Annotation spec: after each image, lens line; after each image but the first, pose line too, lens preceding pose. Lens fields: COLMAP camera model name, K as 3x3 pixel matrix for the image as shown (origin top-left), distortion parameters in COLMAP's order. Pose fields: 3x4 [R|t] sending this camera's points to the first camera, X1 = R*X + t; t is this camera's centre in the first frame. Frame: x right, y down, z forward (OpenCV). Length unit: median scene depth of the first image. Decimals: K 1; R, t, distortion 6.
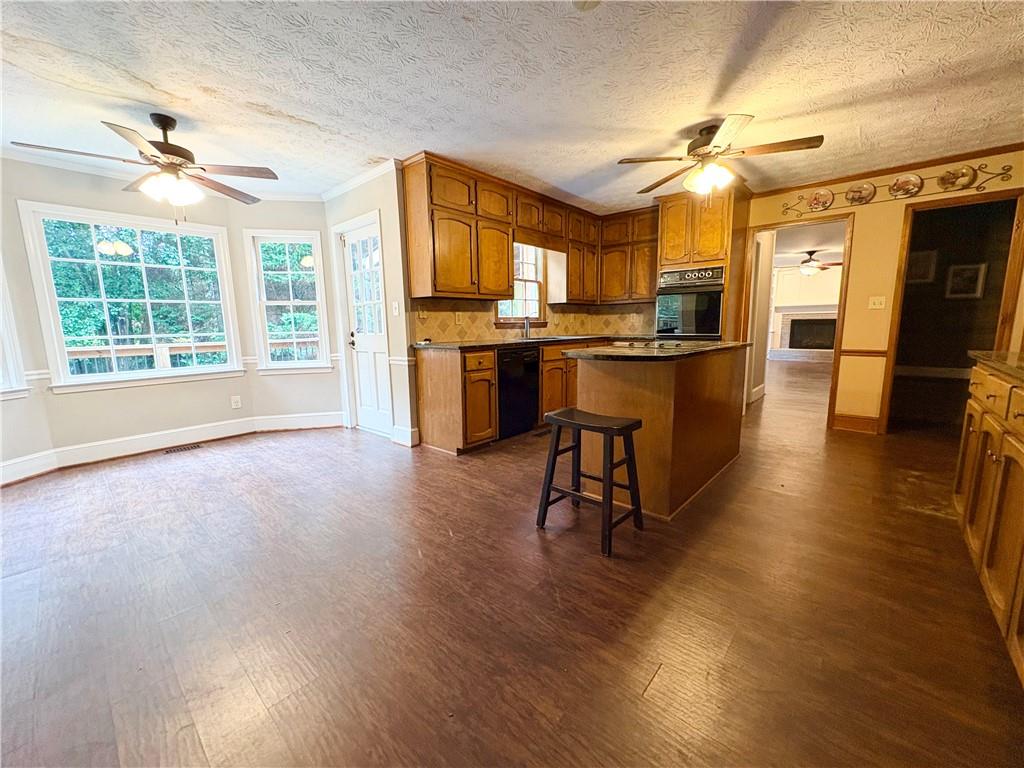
lens RADIAL K [[409.2, 0, 512.2], [0, 409.2, 386.8], [0, 0, 1]] dist [-0.000659, -0.000335]
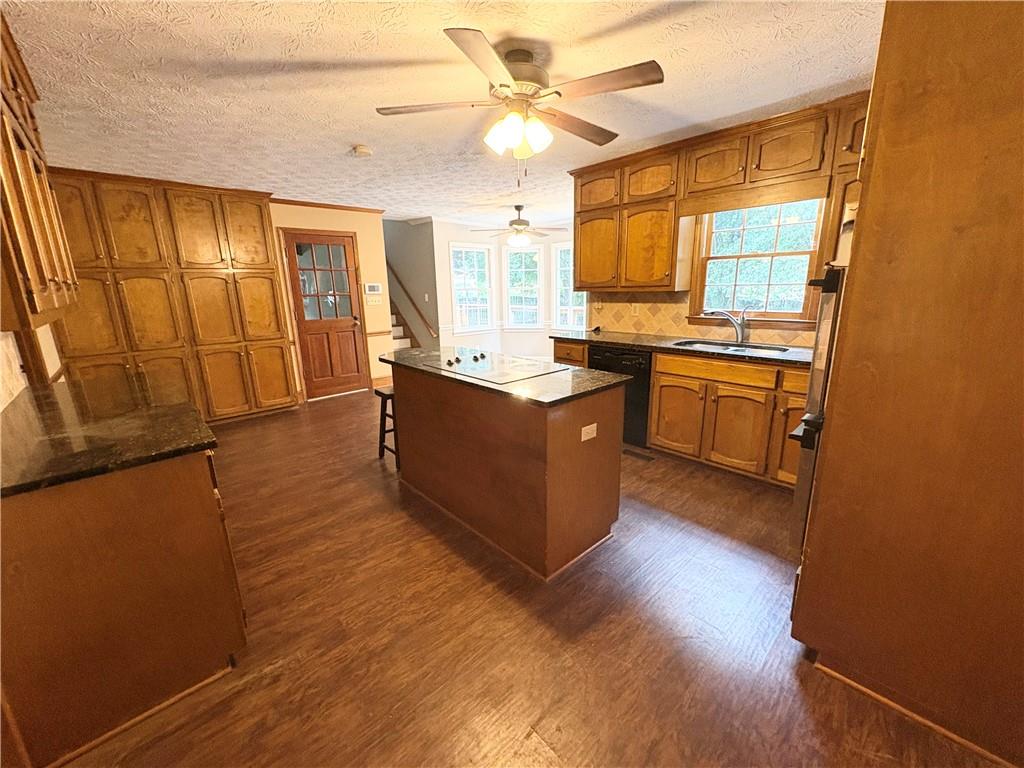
lens RADIAL K [[409.2, 0, 512.4], [0, 409.2, 380.5], [0, 0, 1]] dist [-0.000659, -0.000335]
pose [[-0.092215, 0.244989, -0.965130, 0.893564], [-0.131192, 0.957822, 0.255669, -0.217175], [0.987059, 0.150194, -0.056185, 0.787287]]
